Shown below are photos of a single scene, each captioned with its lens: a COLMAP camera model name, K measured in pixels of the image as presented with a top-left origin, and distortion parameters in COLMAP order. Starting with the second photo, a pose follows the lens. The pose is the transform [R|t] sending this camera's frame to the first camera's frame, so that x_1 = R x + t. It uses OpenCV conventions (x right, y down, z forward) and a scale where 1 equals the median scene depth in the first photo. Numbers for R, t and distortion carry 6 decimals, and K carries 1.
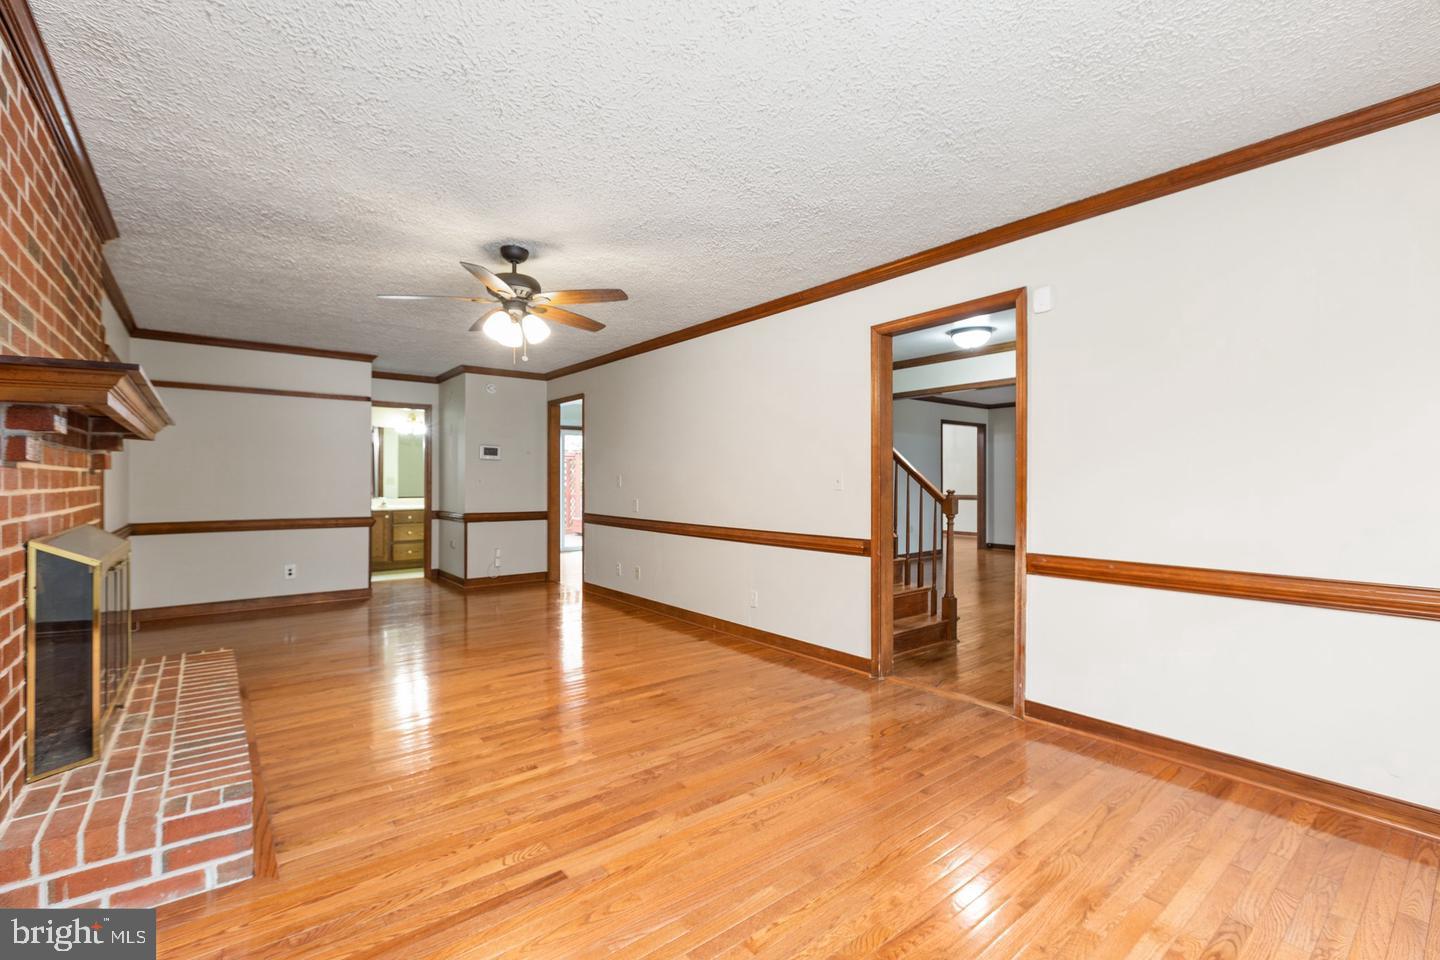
lens RADIAL K [[639.0, 0, 702.2], [0, 639.0, 478.0], [0, 0, 1]] dist [0.000193, -0.000156]
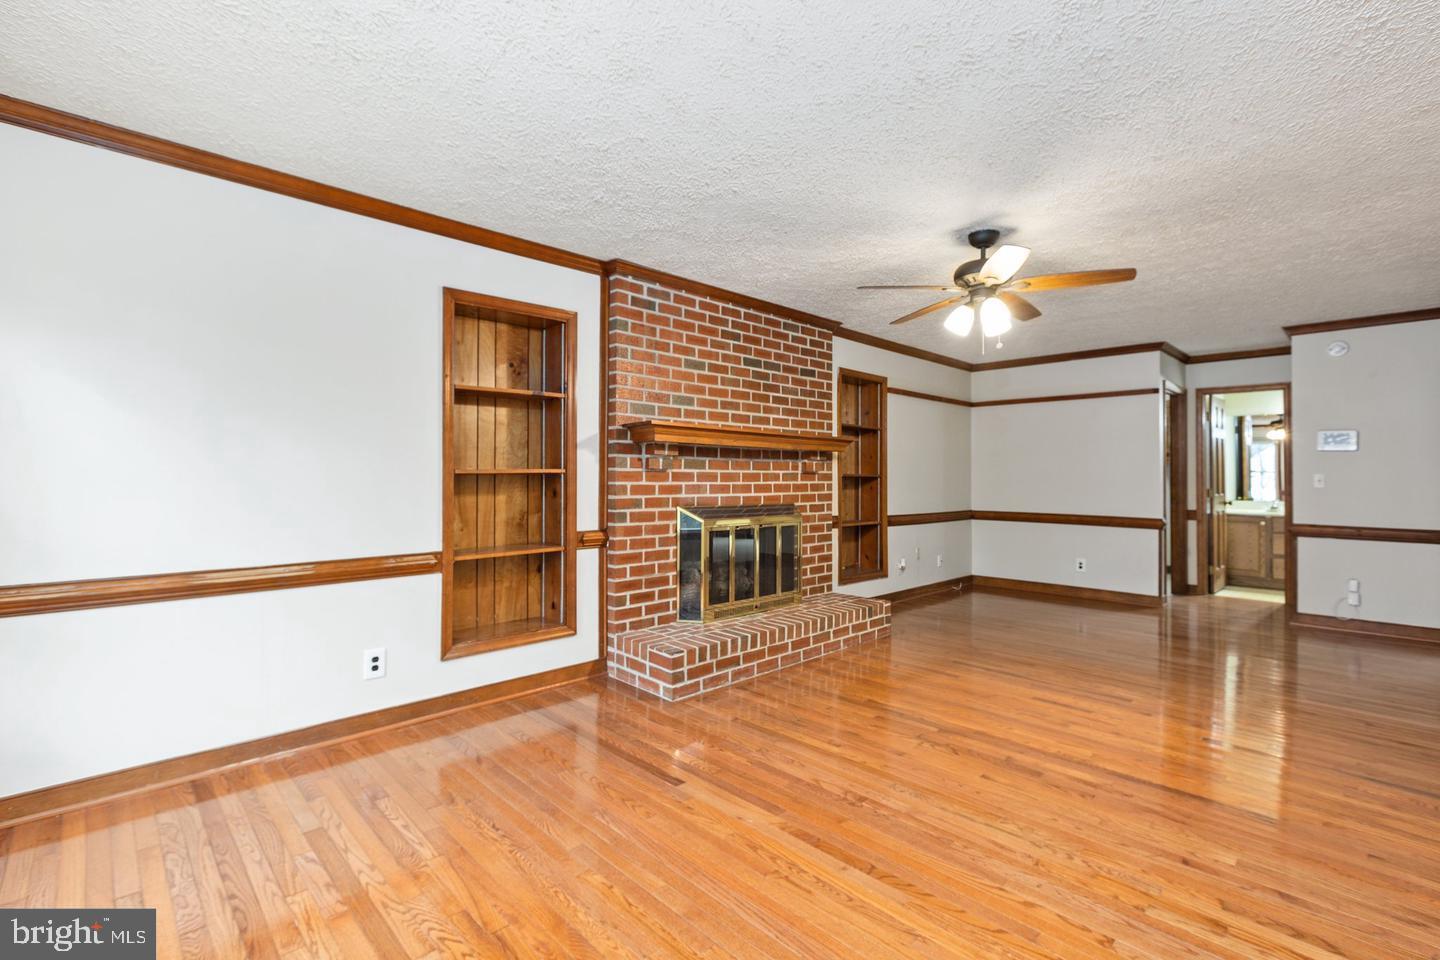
lens RADIAL K [[631.1, 0, 723.2], [0, 631.1, 472.3], [0, 0, 1]] dist [0.000914, 0.000033]
pose [[0.115165, -0.007642, -0.993317, 0.613160], [0.001140, 0.999971, -0.007561, -0.000497], [0.993346, -0.000261, 0.115170, 0.539888]]
